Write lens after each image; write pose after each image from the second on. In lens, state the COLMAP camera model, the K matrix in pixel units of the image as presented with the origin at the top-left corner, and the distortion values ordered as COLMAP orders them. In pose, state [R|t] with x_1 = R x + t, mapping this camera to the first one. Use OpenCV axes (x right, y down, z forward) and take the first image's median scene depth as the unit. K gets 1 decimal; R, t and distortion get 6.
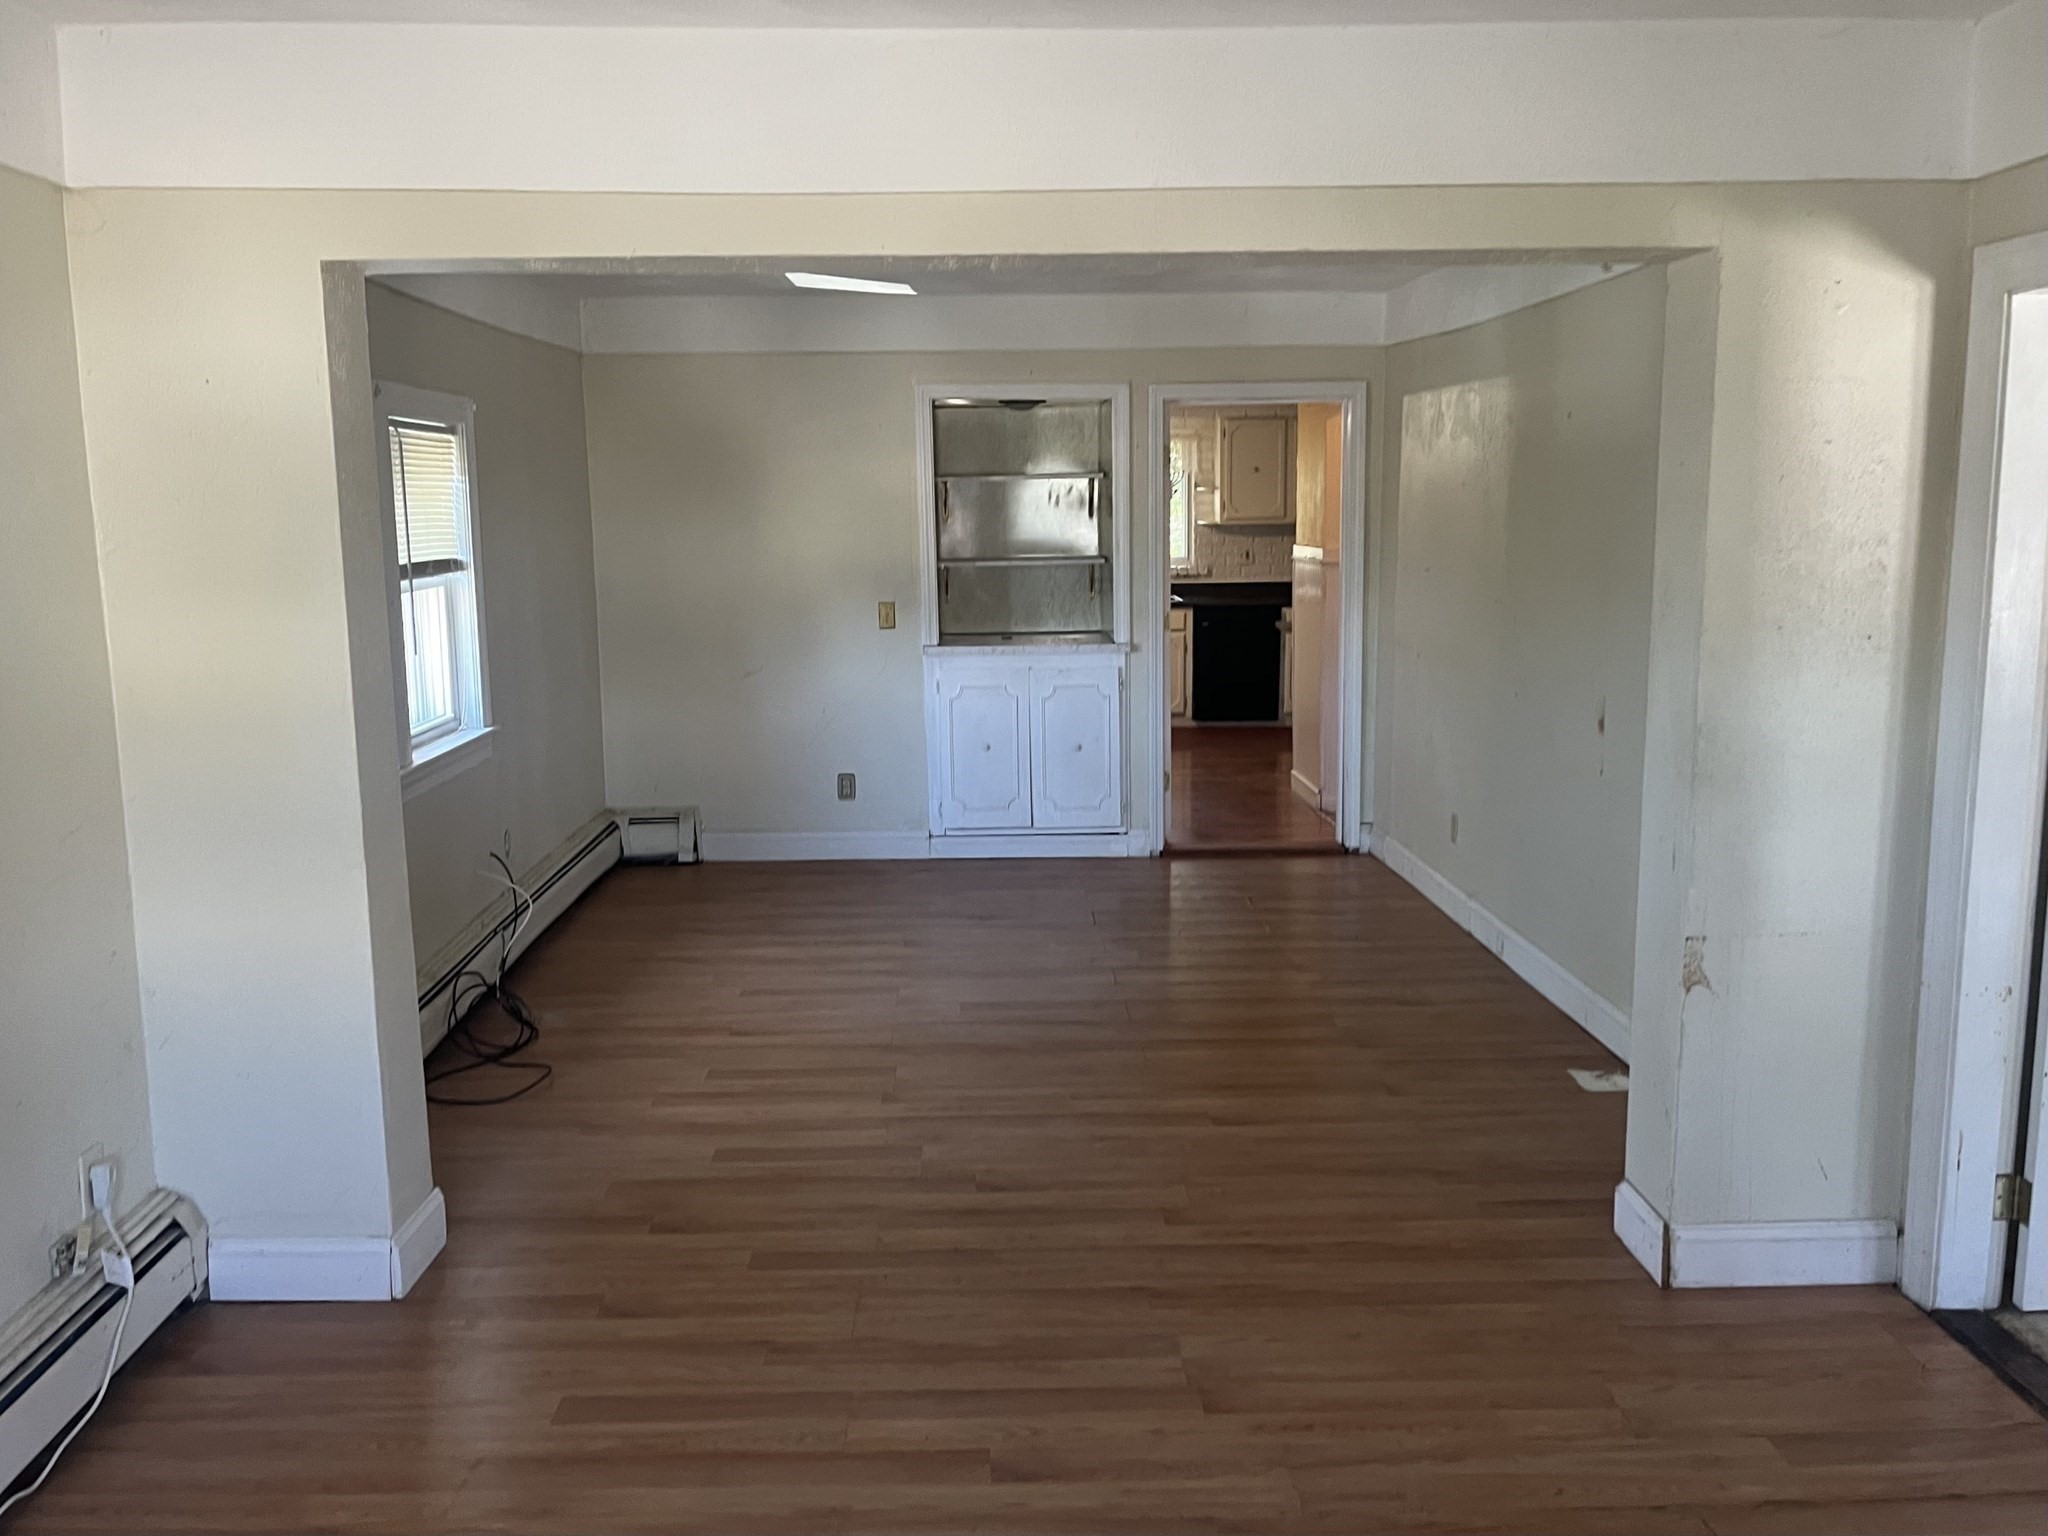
lens RADIAL K [[1561.1, 0, 1024.0], [0, 1561.1, 768.0], [0, 0, 1]] dist [0.113999, -0.137404]
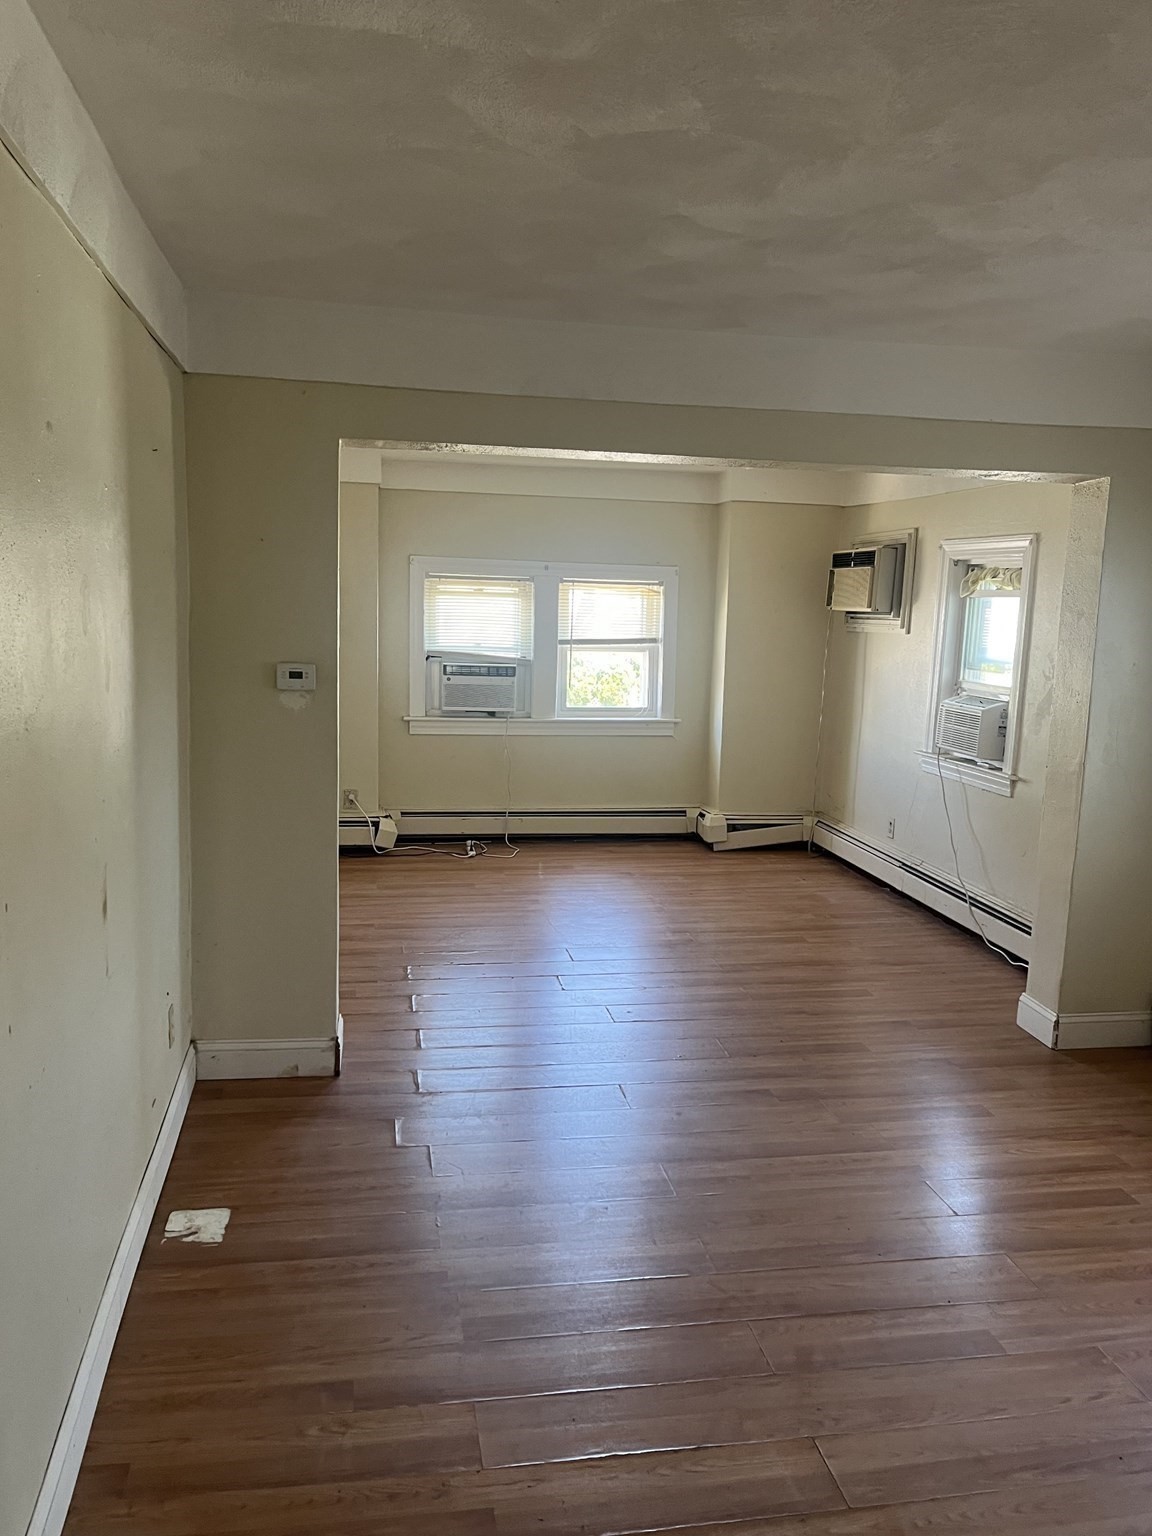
lens RADIAL K [[1170.8, 0, 576.0], [0, 1170.8, 768.0], [0, 0, 1]] dist [0.113999, -0.137404]
pose [[-0.988936, -0.000833, -0.148338, 0.275143], [-0.046886, 0.950474, 0.307247, -0.296587], [0.140735, 0.310803, -0.939997, 1.734703]]
